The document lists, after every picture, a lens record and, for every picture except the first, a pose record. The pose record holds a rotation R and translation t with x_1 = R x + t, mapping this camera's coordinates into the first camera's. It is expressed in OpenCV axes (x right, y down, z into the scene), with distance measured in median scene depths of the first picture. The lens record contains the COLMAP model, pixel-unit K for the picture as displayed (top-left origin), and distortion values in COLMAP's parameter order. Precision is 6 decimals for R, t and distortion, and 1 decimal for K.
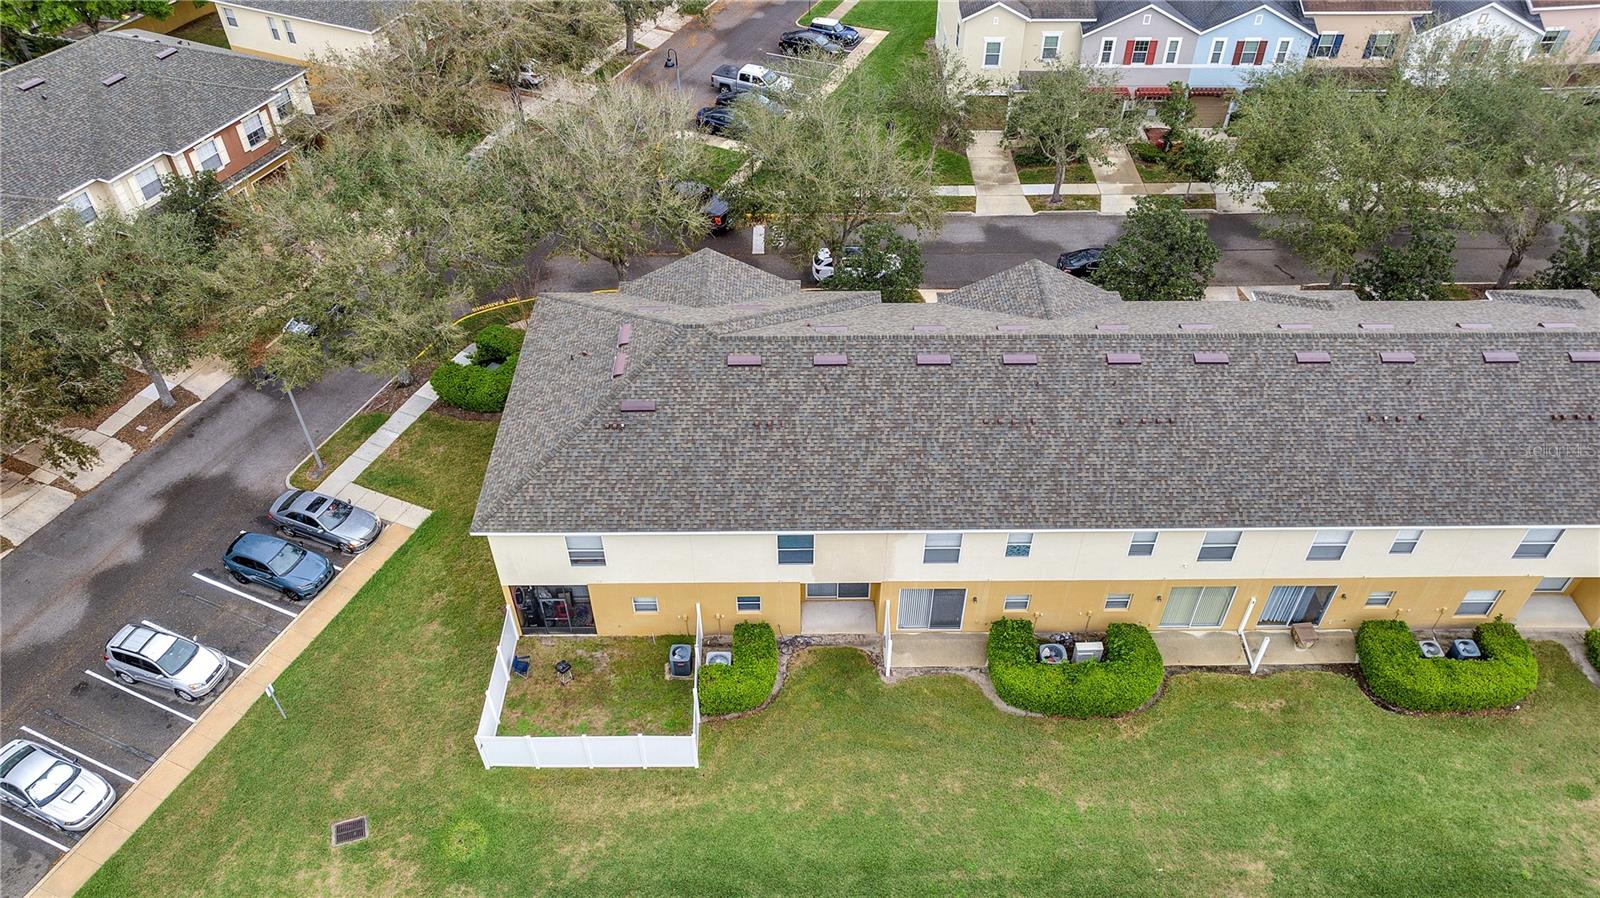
lens RADIAL K [[1136.4, 0, 800.0], [0, 1136.4, 449.0], [0, 0, 1]] dist [-0.022283, -0.004176]
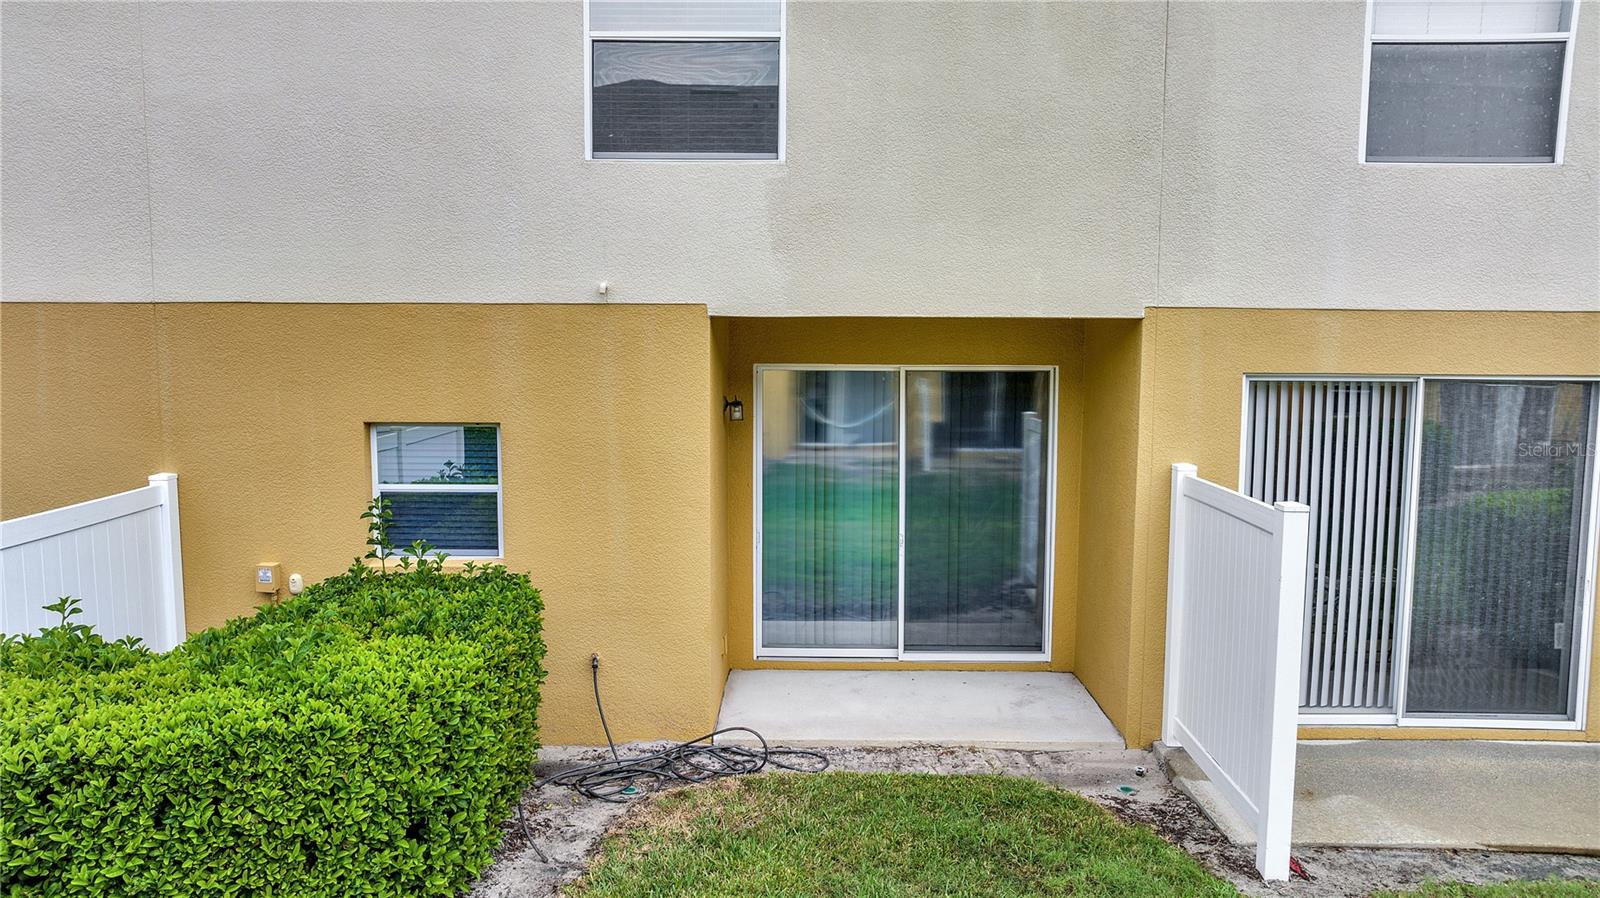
lens RADIAL K [[1136.4, 0, 800.0], [0, 1136.4, 449.0], [0, 0, 1]] dist [-0.022283, -0.004176]
pose [[0.999698, 0.011594, -0.021666, 0.019659], [-0.022298, 0.798504, -0.601576, 0.251034], [0.010325, 0.601877, 0.798522, 0.876332]]
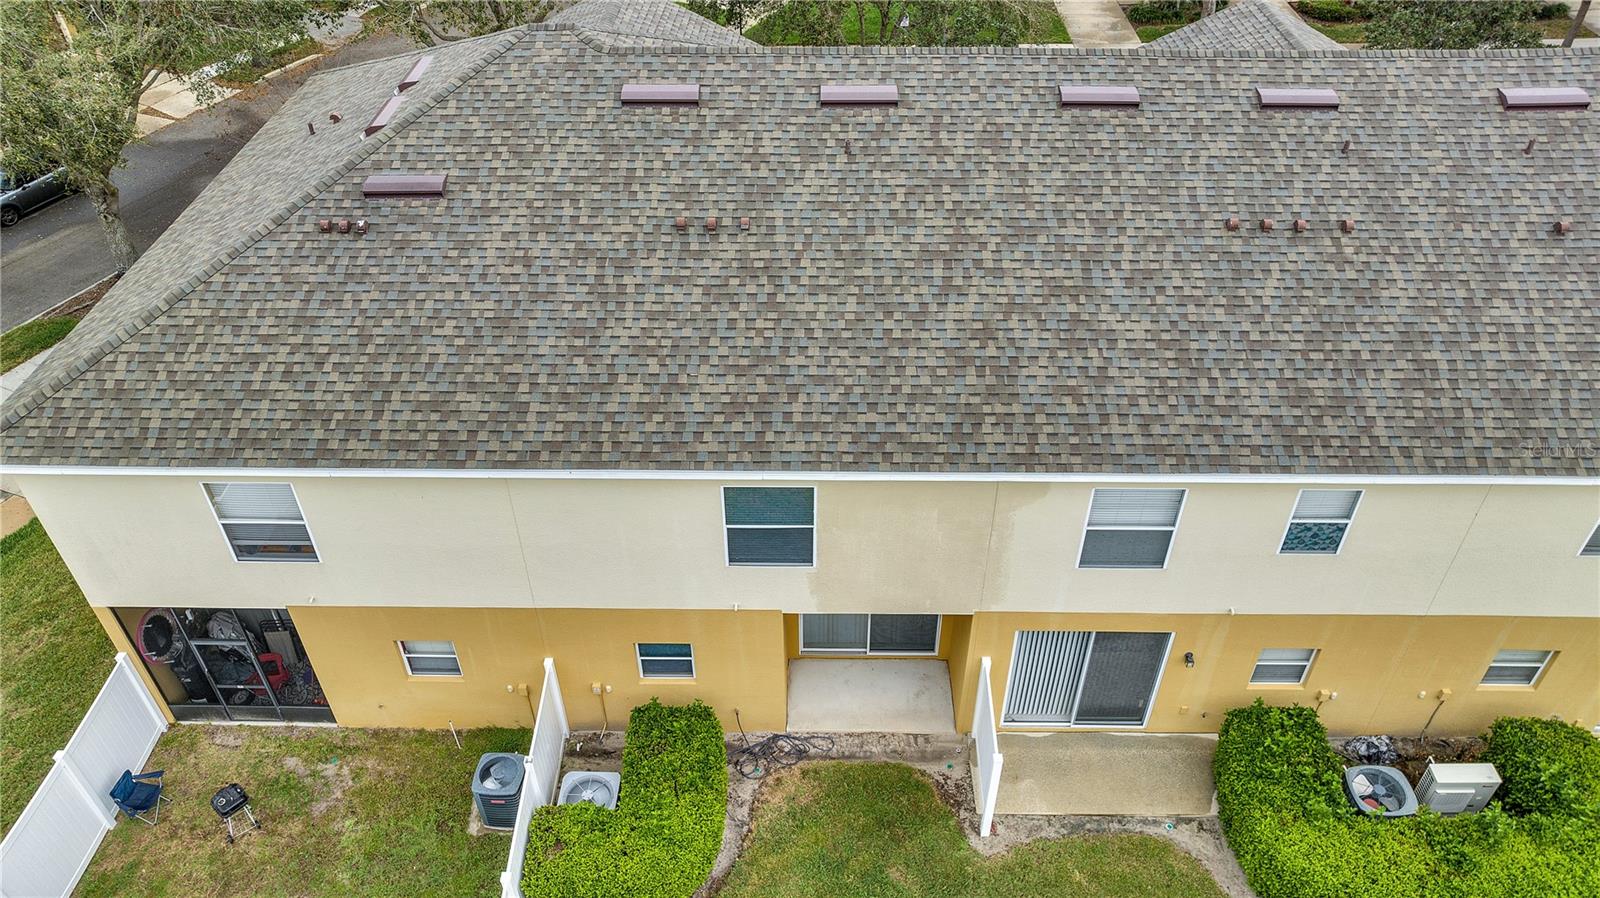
lens RADIAL K [[1136.4, 0, 800.0], [0, 1136.4, 449.0], [0, 0, 1]] dist [-0.022283, -0.004176]
pose [[0.999731, 0.012496, -0.019529, 0.014453], [-0.013660, 0.998064, -0.060670, 0.083711], [0.018733, 0.060921, 0.997967, 0.579977]]
